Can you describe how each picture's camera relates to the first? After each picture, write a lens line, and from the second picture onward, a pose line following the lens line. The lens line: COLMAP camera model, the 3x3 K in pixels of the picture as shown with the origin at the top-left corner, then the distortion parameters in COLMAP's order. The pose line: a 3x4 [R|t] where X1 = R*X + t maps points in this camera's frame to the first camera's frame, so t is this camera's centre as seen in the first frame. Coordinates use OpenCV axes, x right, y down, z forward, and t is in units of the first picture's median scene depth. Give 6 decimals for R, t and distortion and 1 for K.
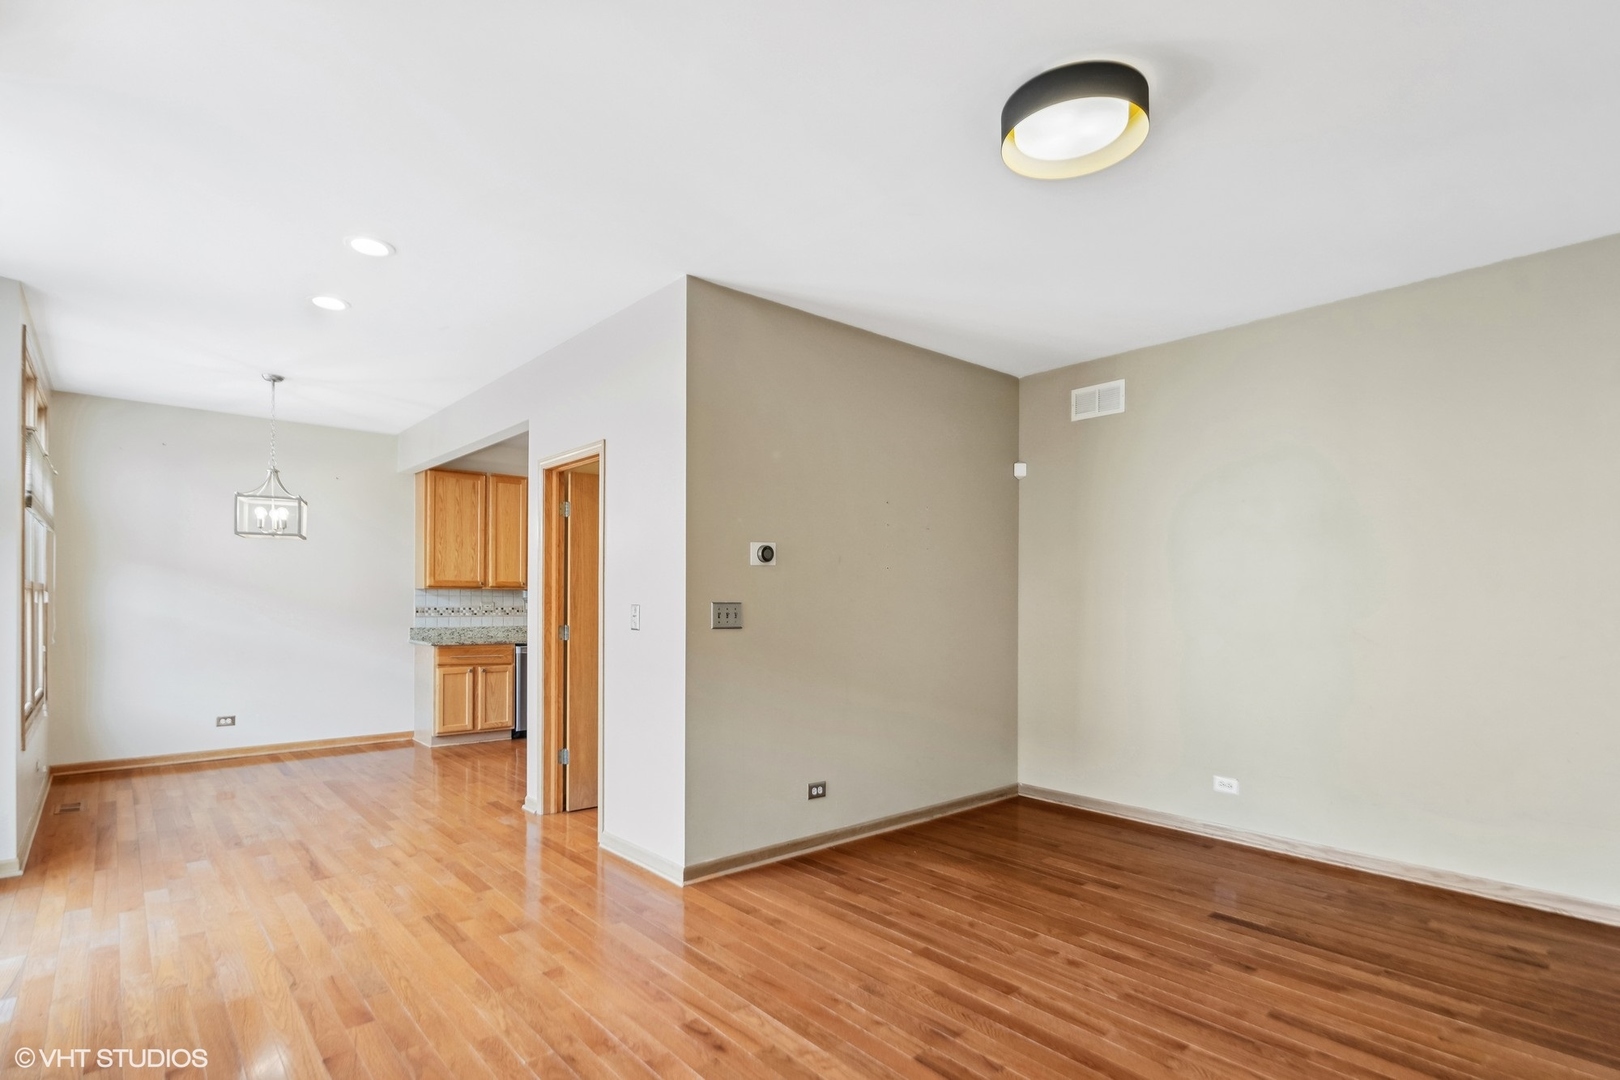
lens RADIAL K [[799.4, 0, 808.9], [0, 799.4, 599.5], [0, 0, 1]] dist [0.010562, -0.007933]
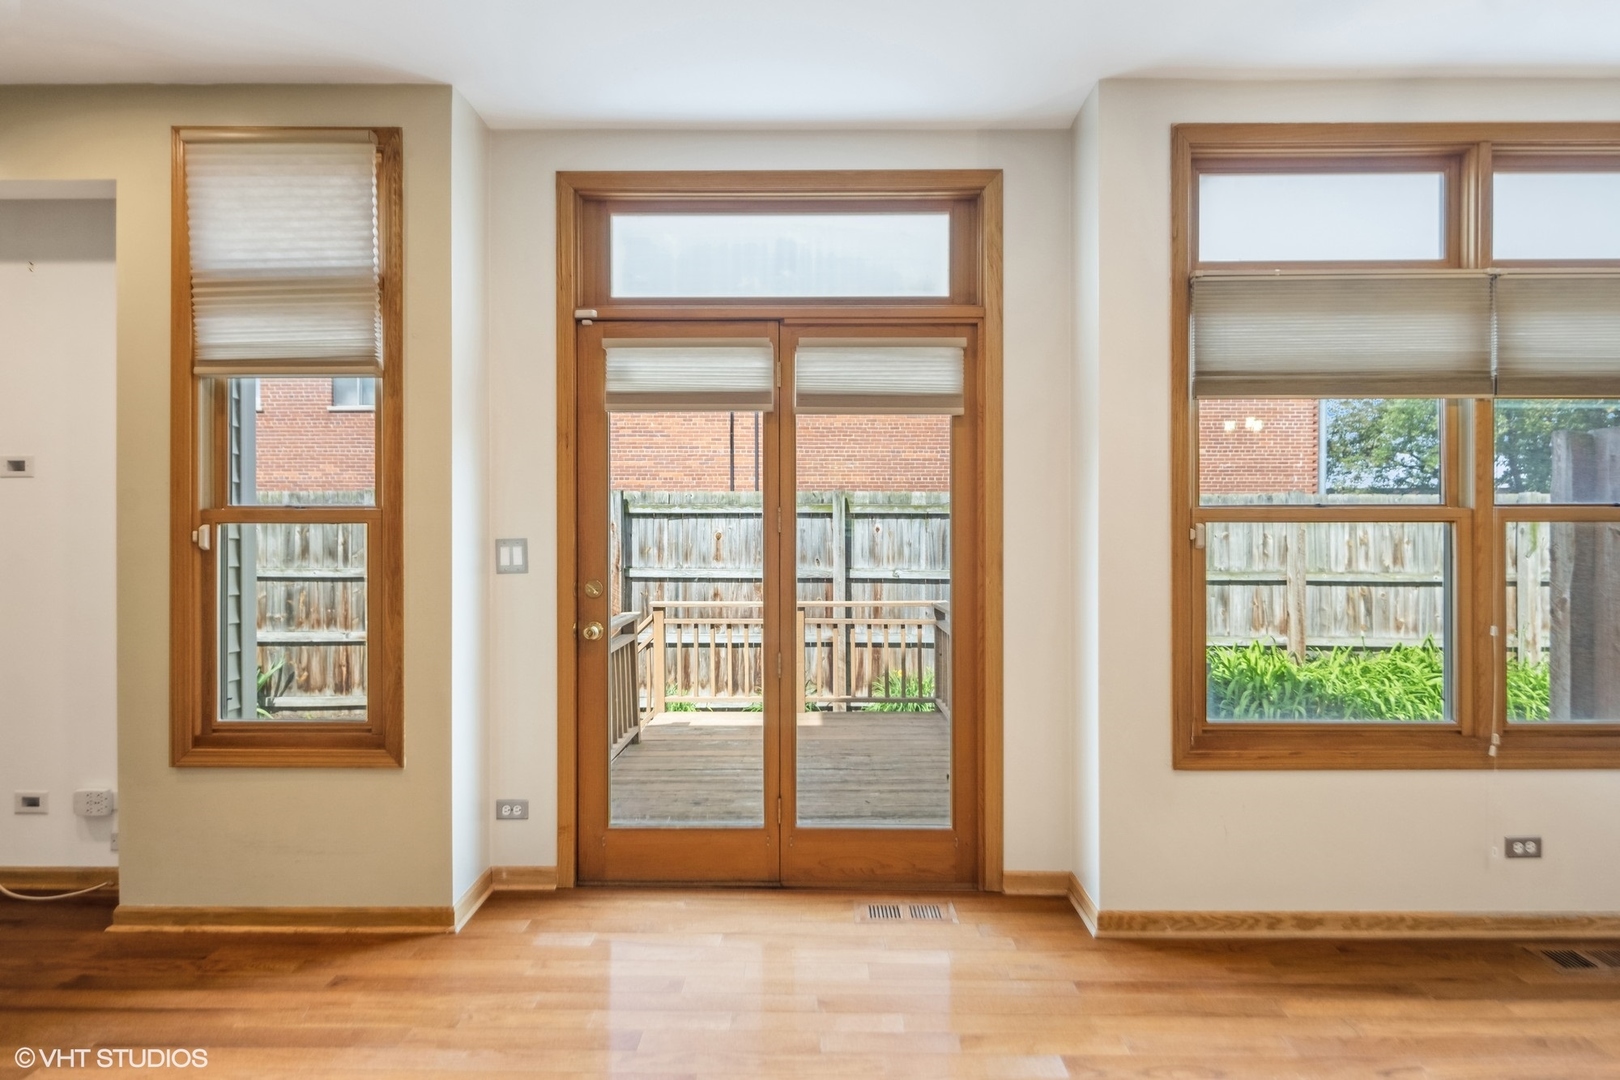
lens RADIAL K [[799.4, 0, 821.6], [0, 799.4, 544.6], [0, 0, 1]] dist [0.010562, -0.007933]
pose [[-0.662692, 0.001806, -0.748890, -0.293044], [-0.001367, 0.999993, 0.003621, 0.001918], [0.748891, 0.003423, -0.662685, 1.219875]]
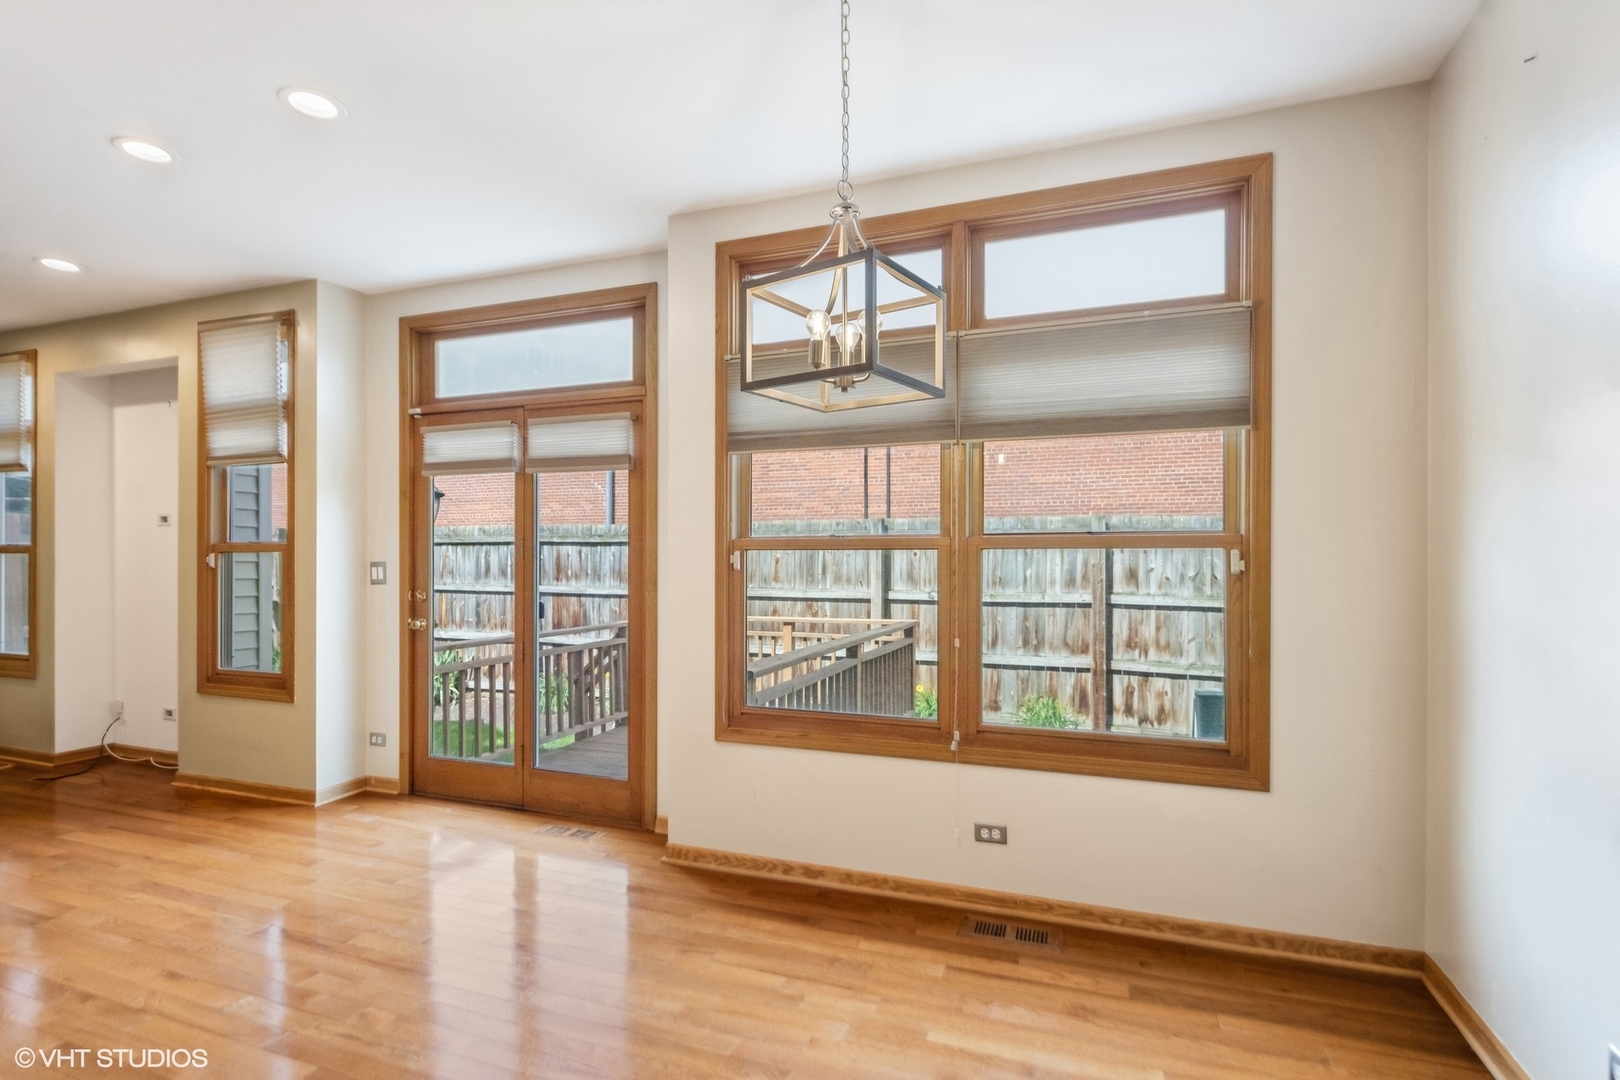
lens RADIAL K [[799.4, 0, 802.2], [0, 799.4, 568.8], [0, 0, 1]] dist [0.010562, -0.007933]
pose [[-0.883416, -0.001539, -0.468587, -0.661019], [-0.004644, 0.999974, 0.005472, 0.000353], [0.468566, 0.007010, -0.883401, 1.798176]]
